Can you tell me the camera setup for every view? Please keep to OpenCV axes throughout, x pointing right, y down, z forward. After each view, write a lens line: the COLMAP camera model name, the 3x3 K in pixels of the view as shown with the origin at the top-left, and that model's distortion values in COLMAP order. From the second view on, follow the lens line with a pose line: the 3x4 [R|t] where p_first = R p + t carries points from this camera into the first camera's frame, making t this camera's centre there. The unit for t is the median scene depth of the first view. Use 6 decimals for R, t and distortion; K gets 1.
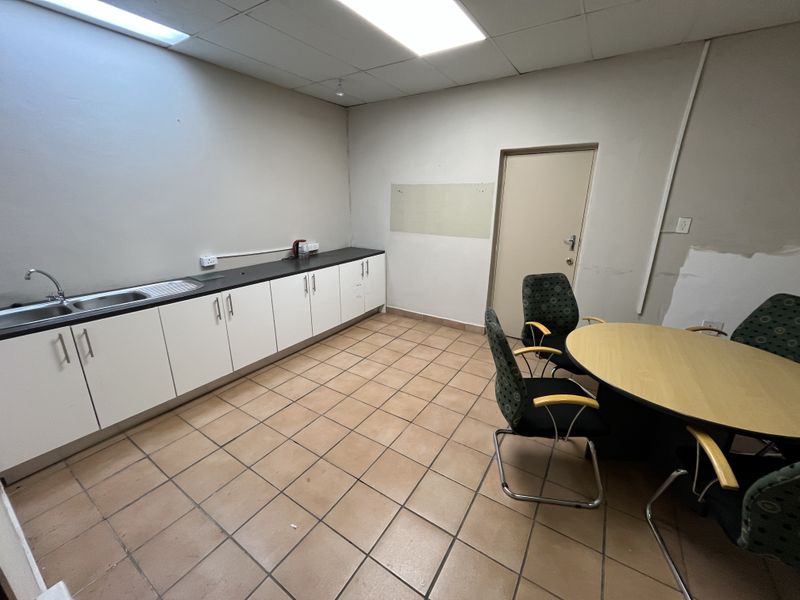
lens RADIAL K [[323.8, 0, 400.6], [0, 323.8, 293.6], [0, 0, 1]] dist [0.022804, 0.000182]
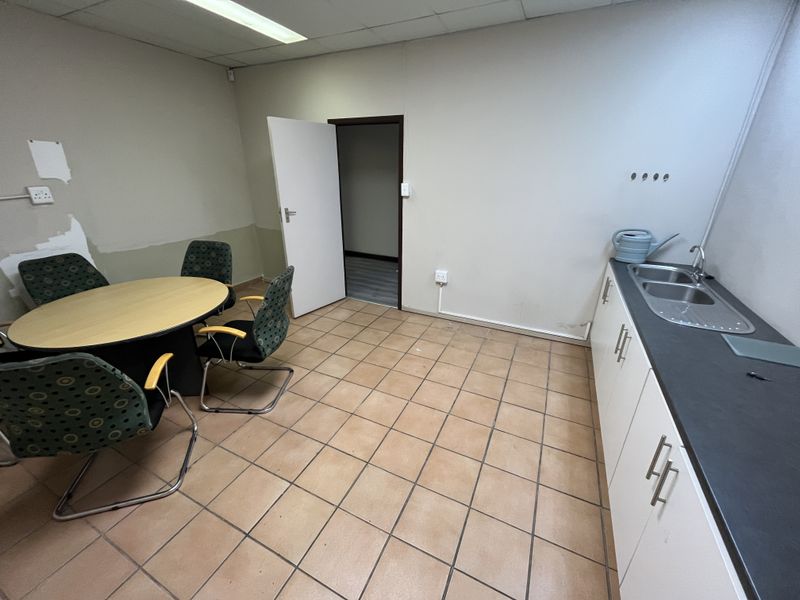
lens RADIAL K [[323.8, 0, 400.6], [0, 323.8, 293.6], [0, 0, 1]] dist [0.022804, 0.000182]
pose [[-0.992549, 0.035917, -0.116432, -0.009577], [-0.044661, 0.781824, 0.621898, -0.502699], [0.113367, 0.622464, -0.774394, 1.603249]]
